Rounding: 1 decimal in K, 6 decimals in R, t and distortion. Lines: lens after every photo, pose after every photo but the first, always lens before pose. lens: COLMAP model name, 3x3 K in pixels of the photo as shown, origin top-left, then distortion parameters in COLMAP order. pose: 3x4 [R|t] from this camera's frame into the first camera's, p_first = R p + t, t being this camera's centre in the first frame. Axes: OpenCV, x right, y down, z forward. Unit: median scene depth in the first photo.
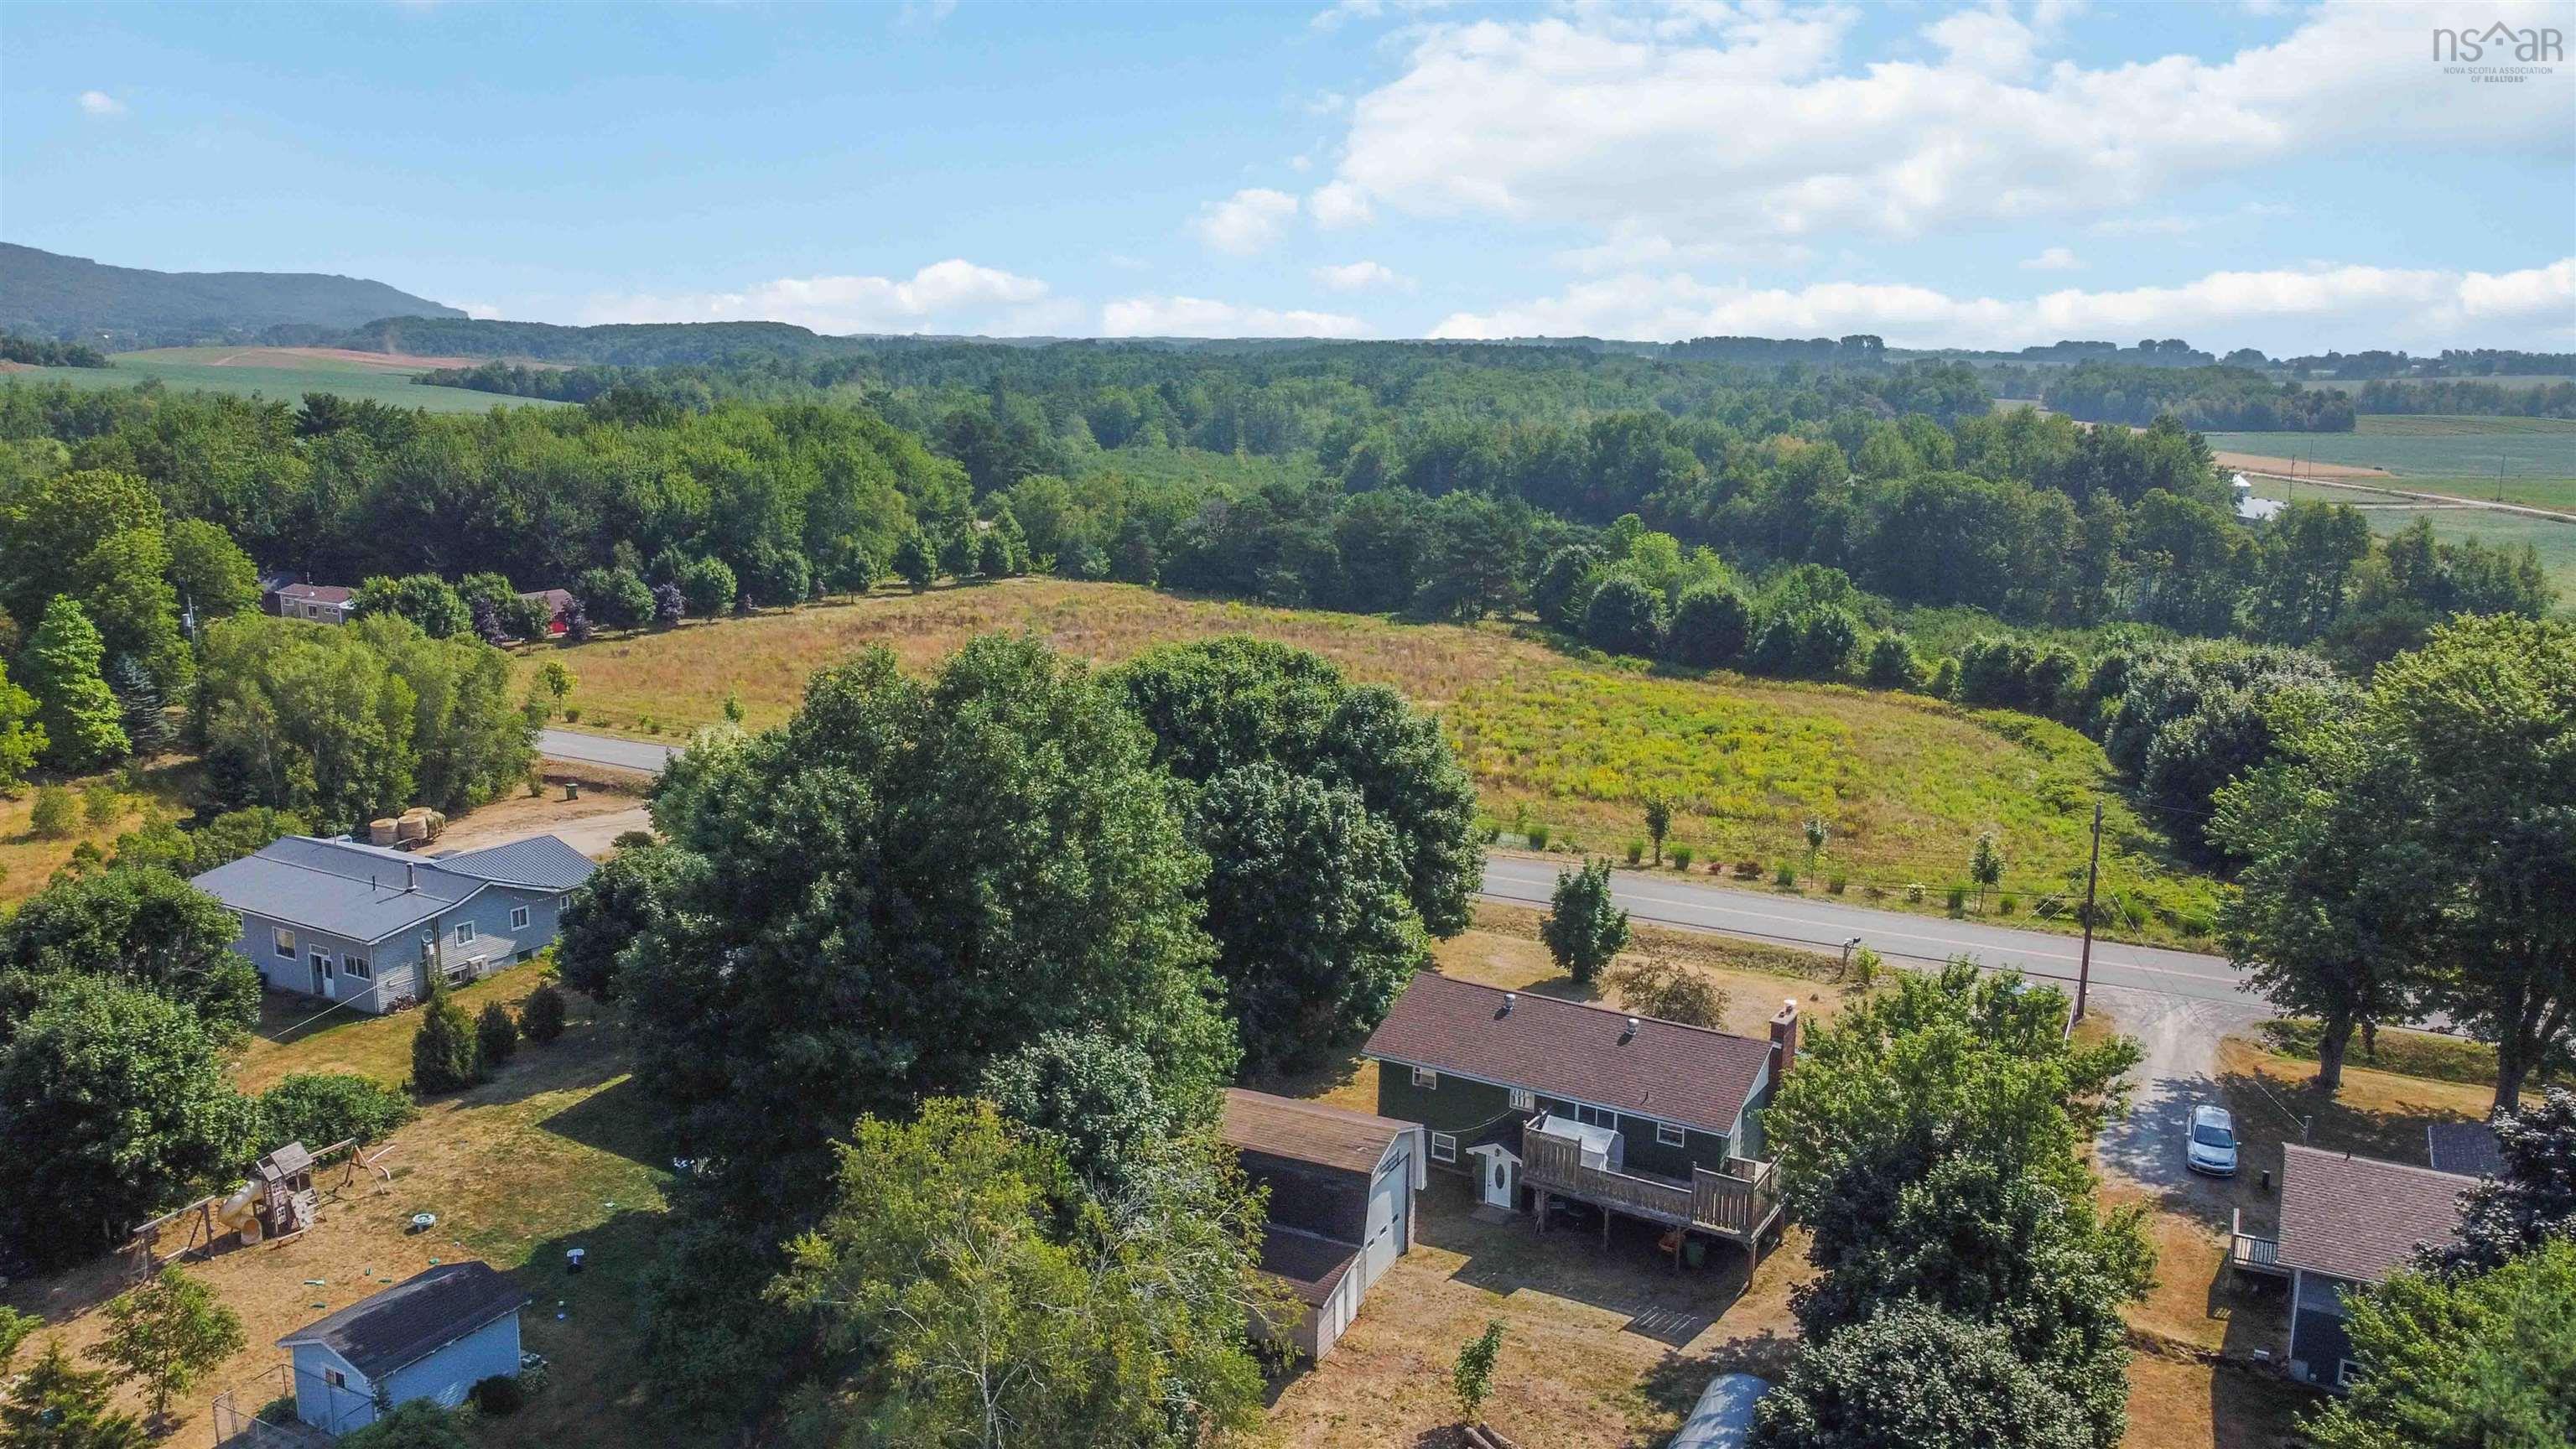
lens RADIAL K [[1942.0, 0, 1278.5], [0, 1942.0, 725.0], [0, 0, 1]] dist [-0.000379, -0.001023]
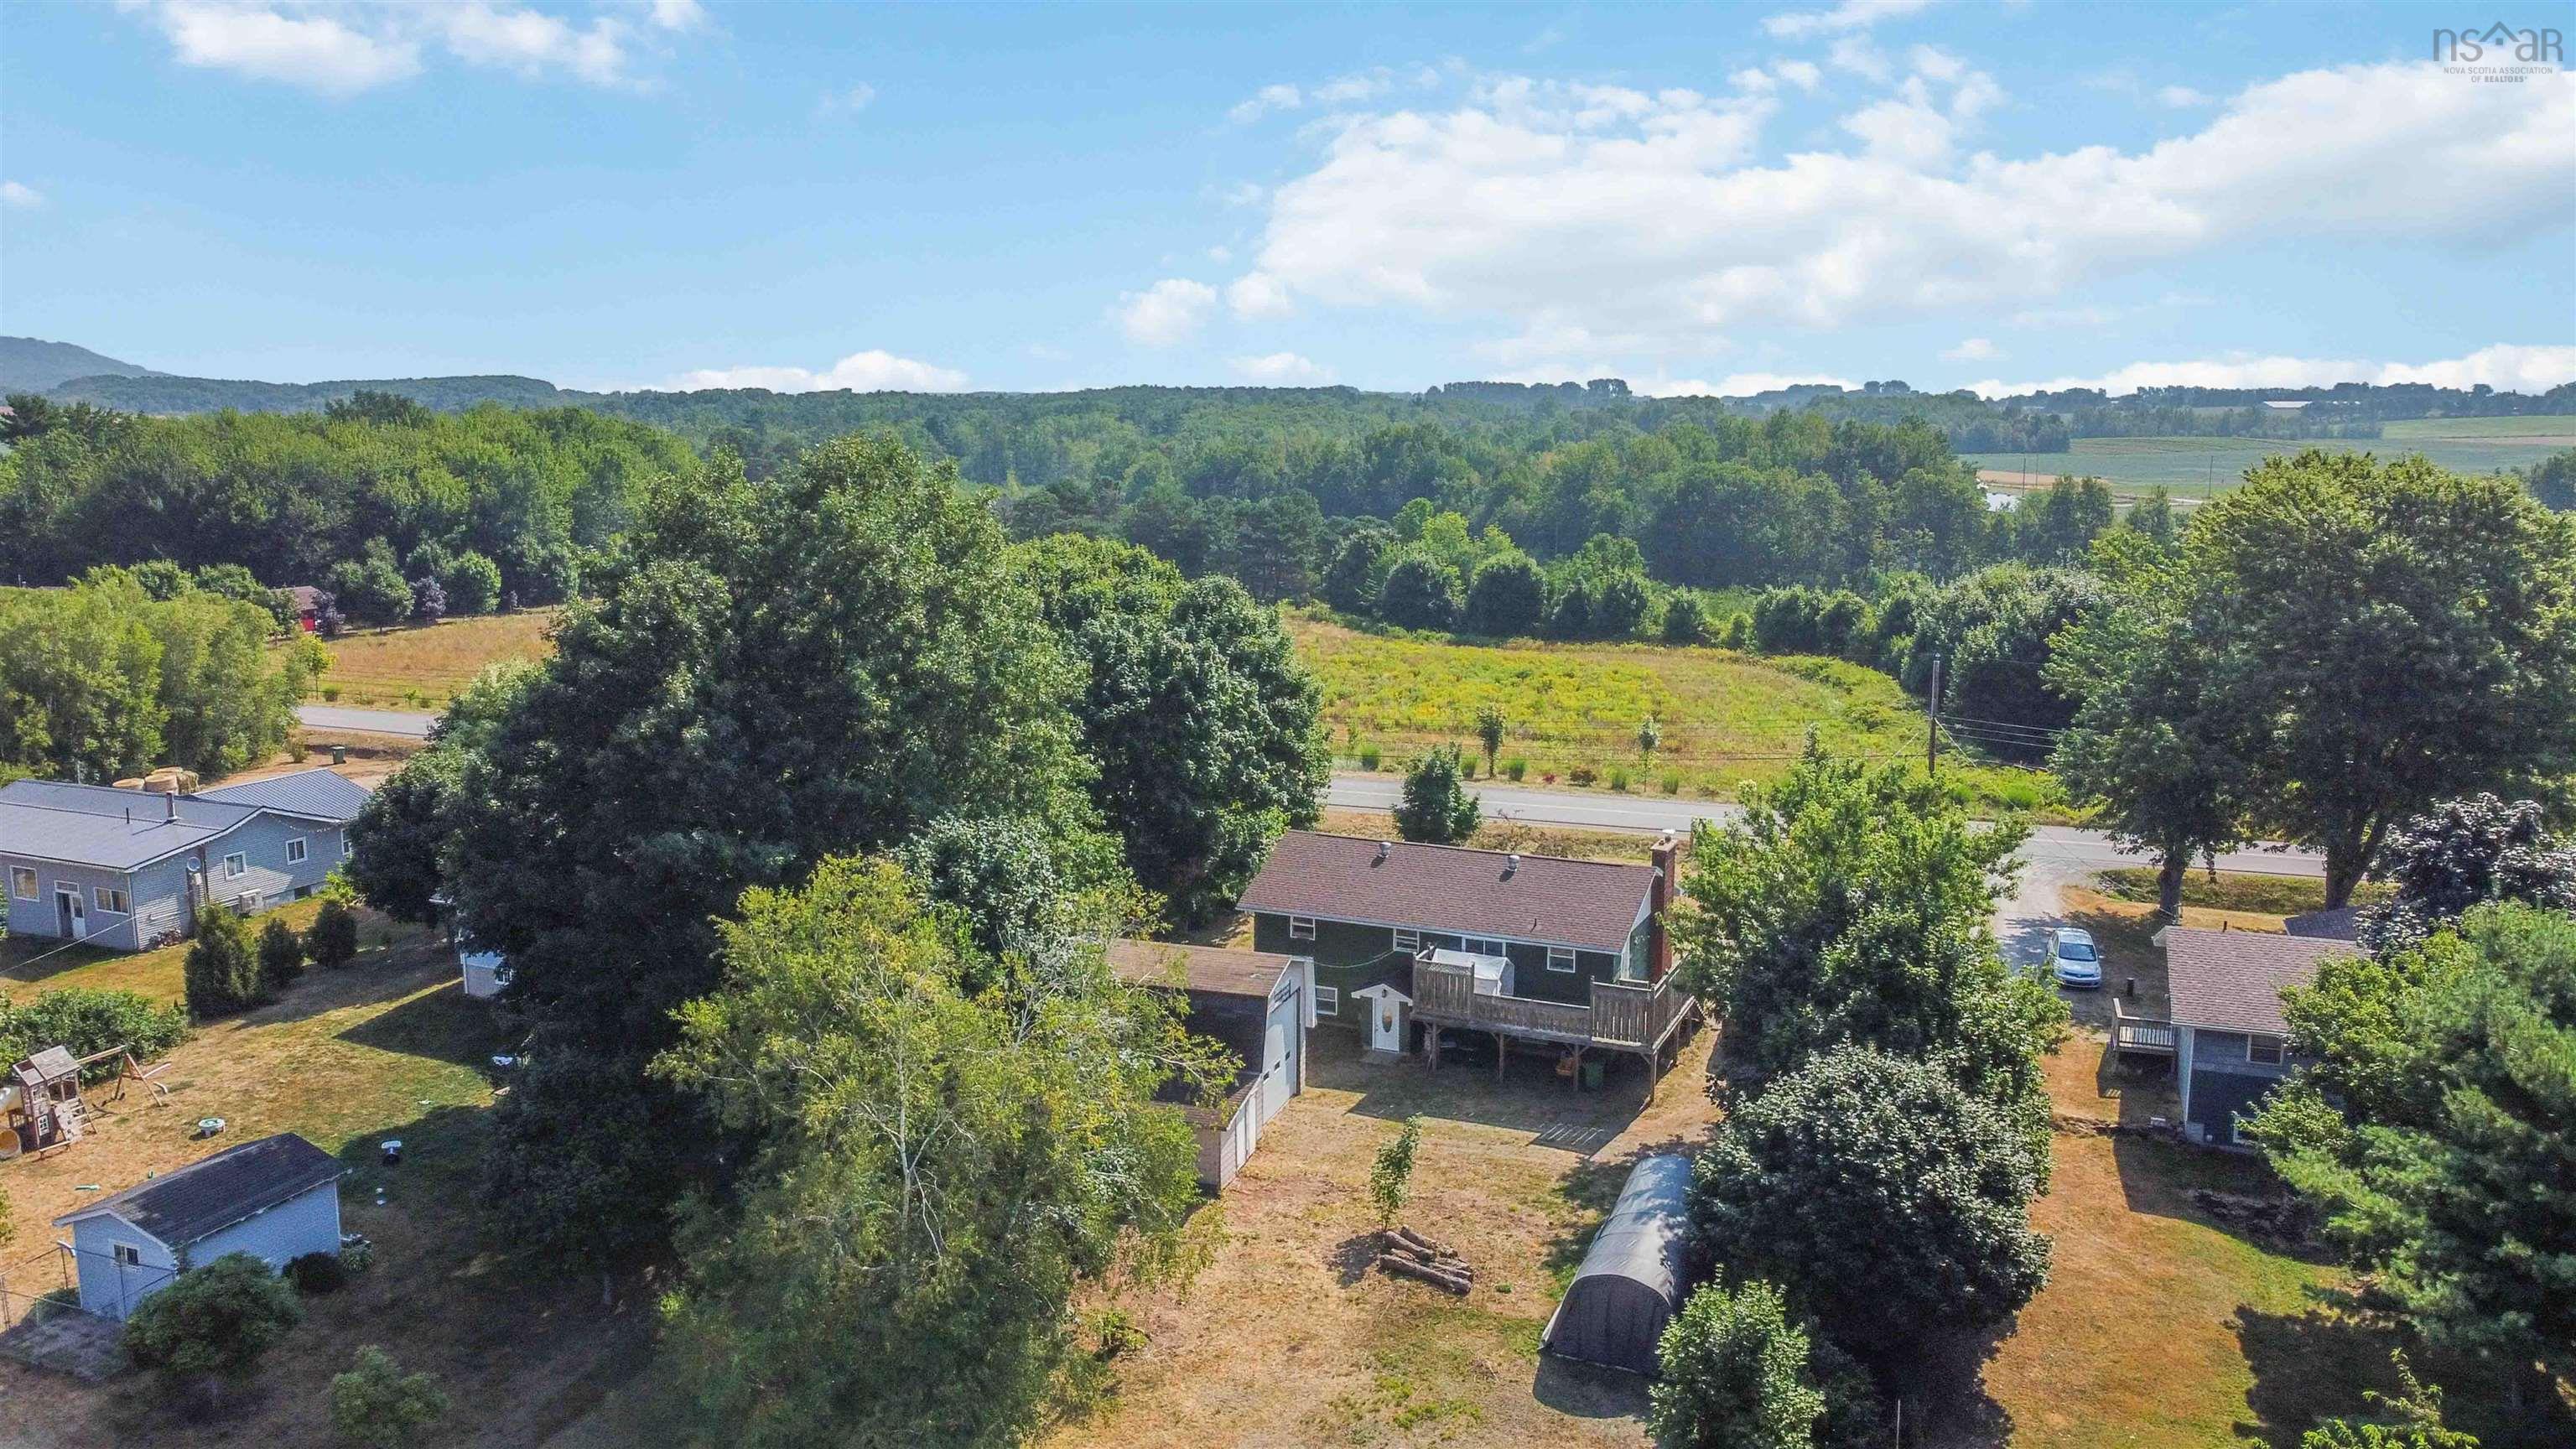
lens RADIAL K [[1942.0, 0, 1278.5], [0, 1942.0, 725.0], [0, 0, 1]] dist [-0.000379, -0.001023]
pose [[0.992418, -0.030783, 0.118990, -0.043414], [0.034099, 0.999082, -0.025934, 0.094502], [-0.118082, 0.029795, 0.992557, 0.035938]]
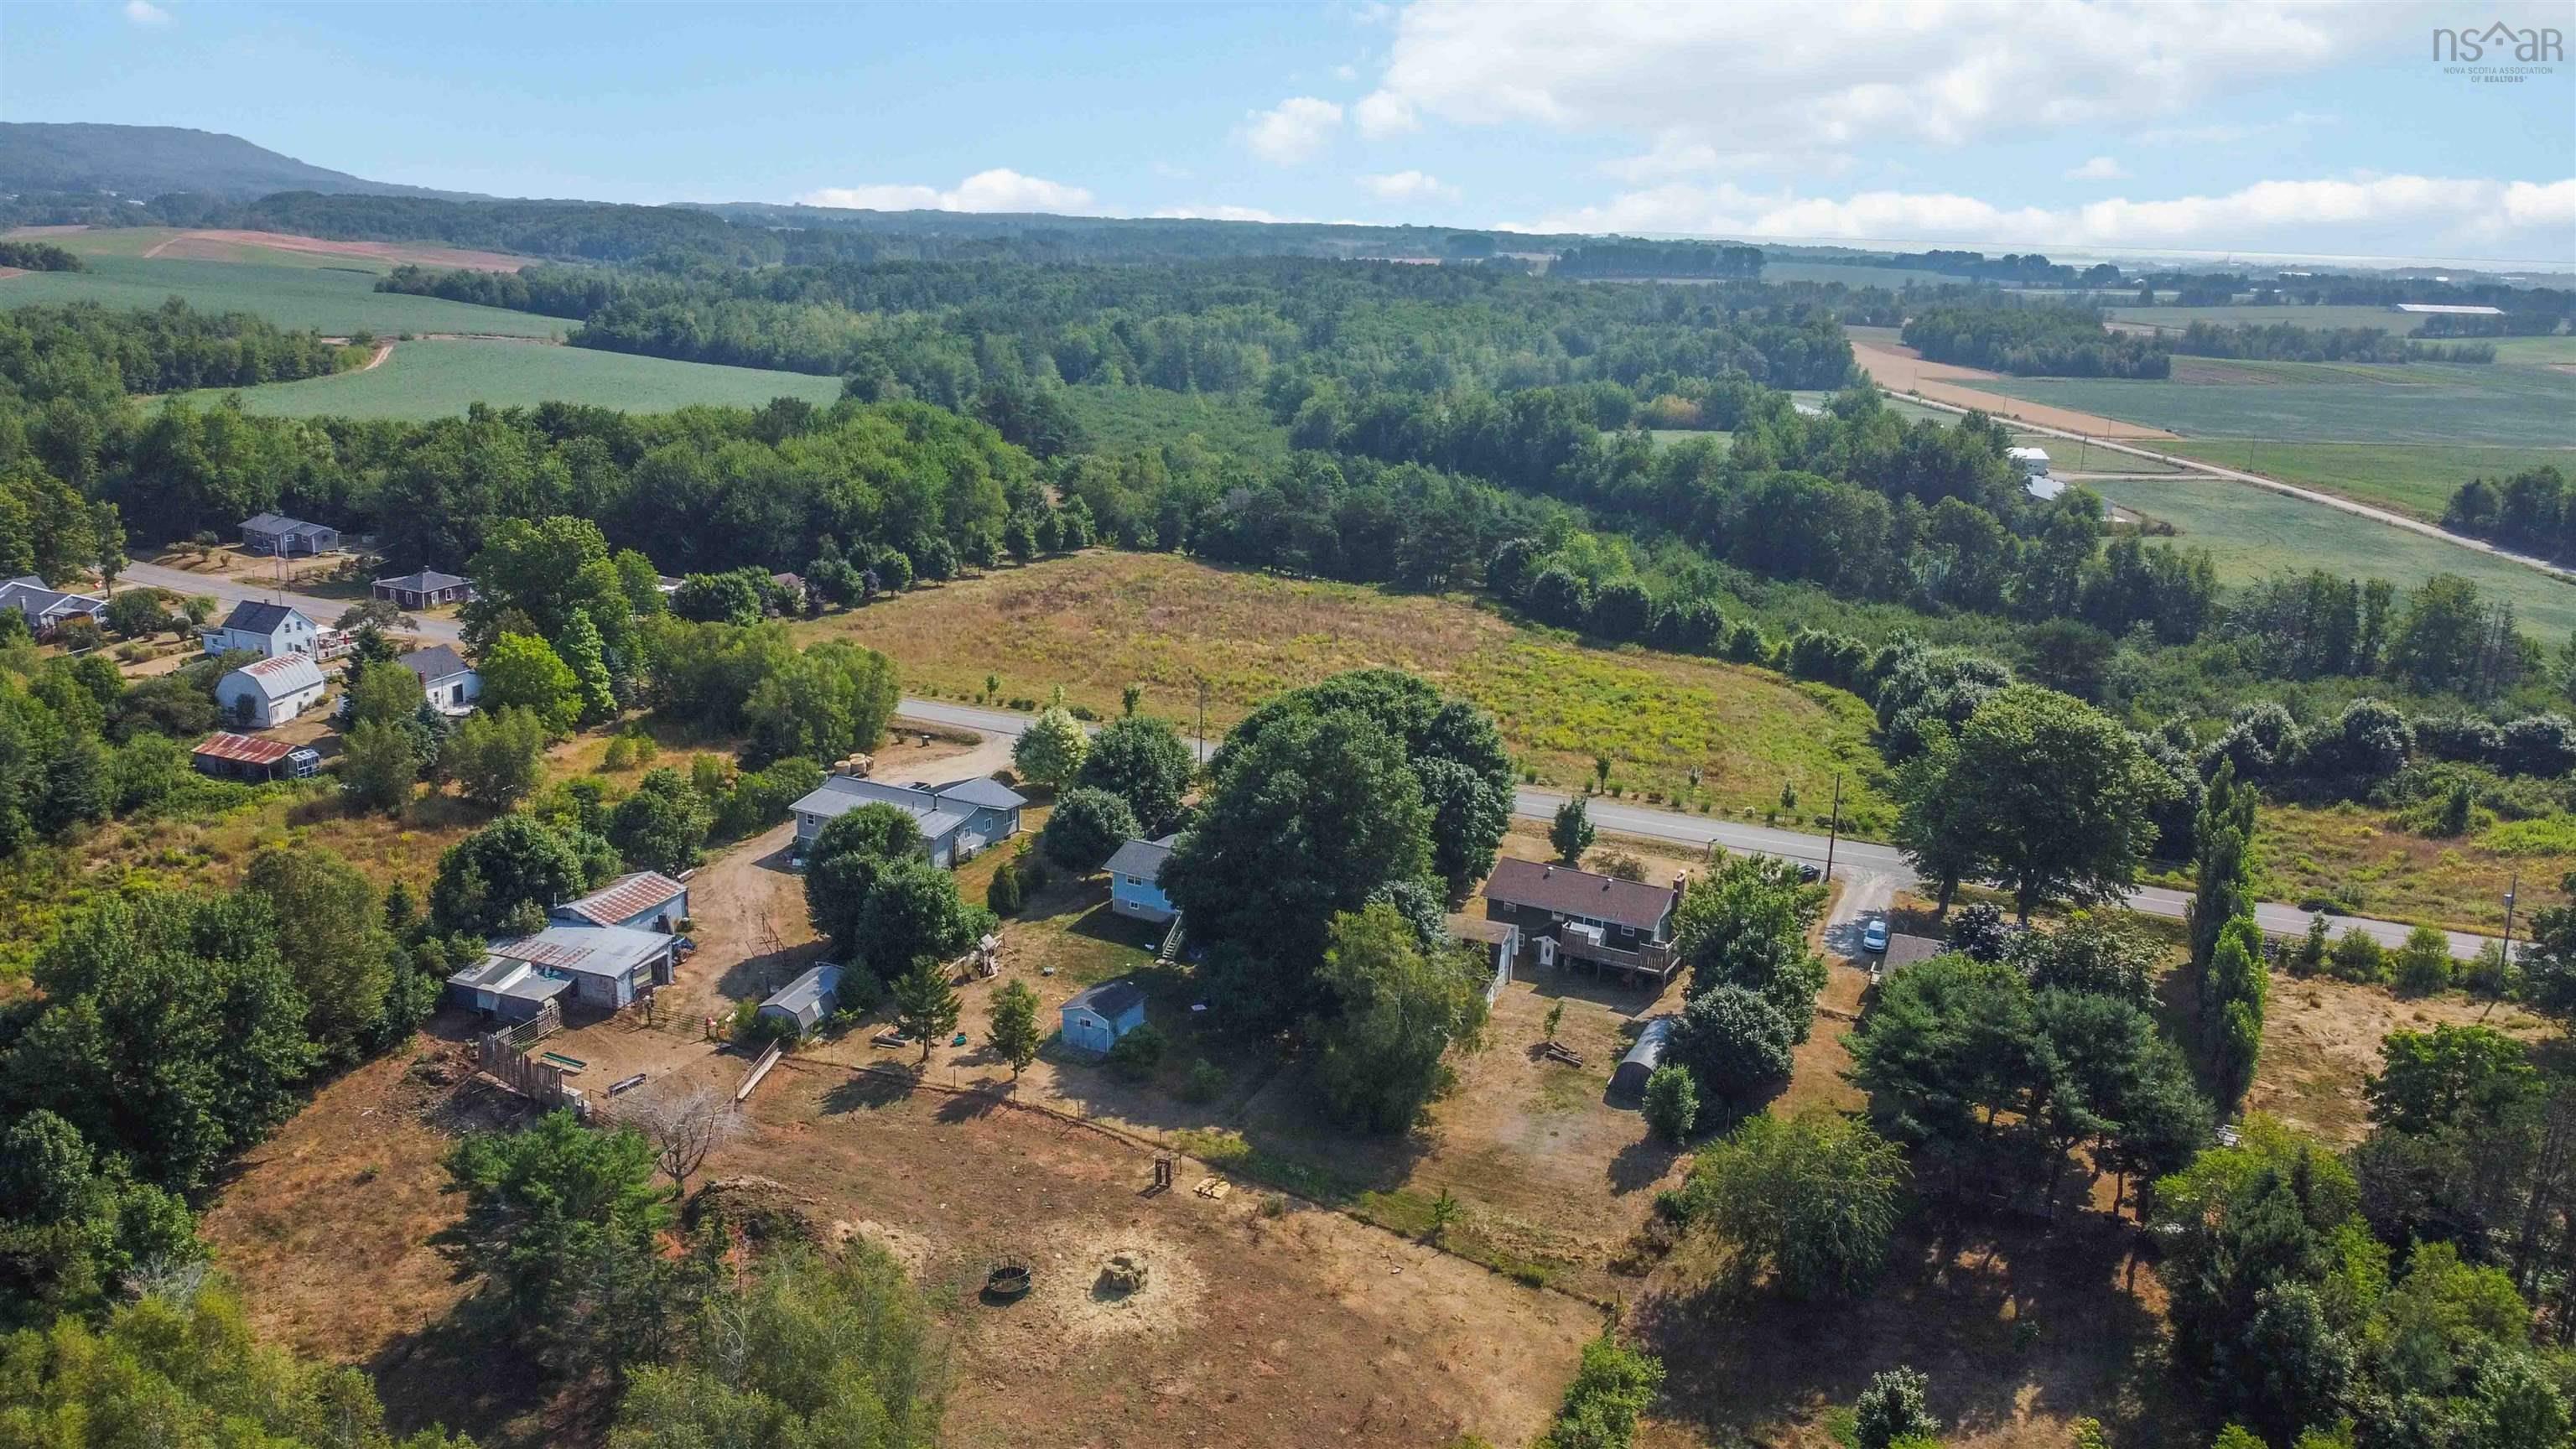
lens RADIAL K [[1942.0, 0, 1278.5], [0, 1942.0, 725.0], [0, 0, 1]] dist [-0.000379, -0.001023]
pose [[0.998028, 0.008557, 0.062188, -0.276814], [-0.012360, 0.998060, 0.061027, -0.125694], [-0.061545, -0.061675, 0.996197, -0.961736]]
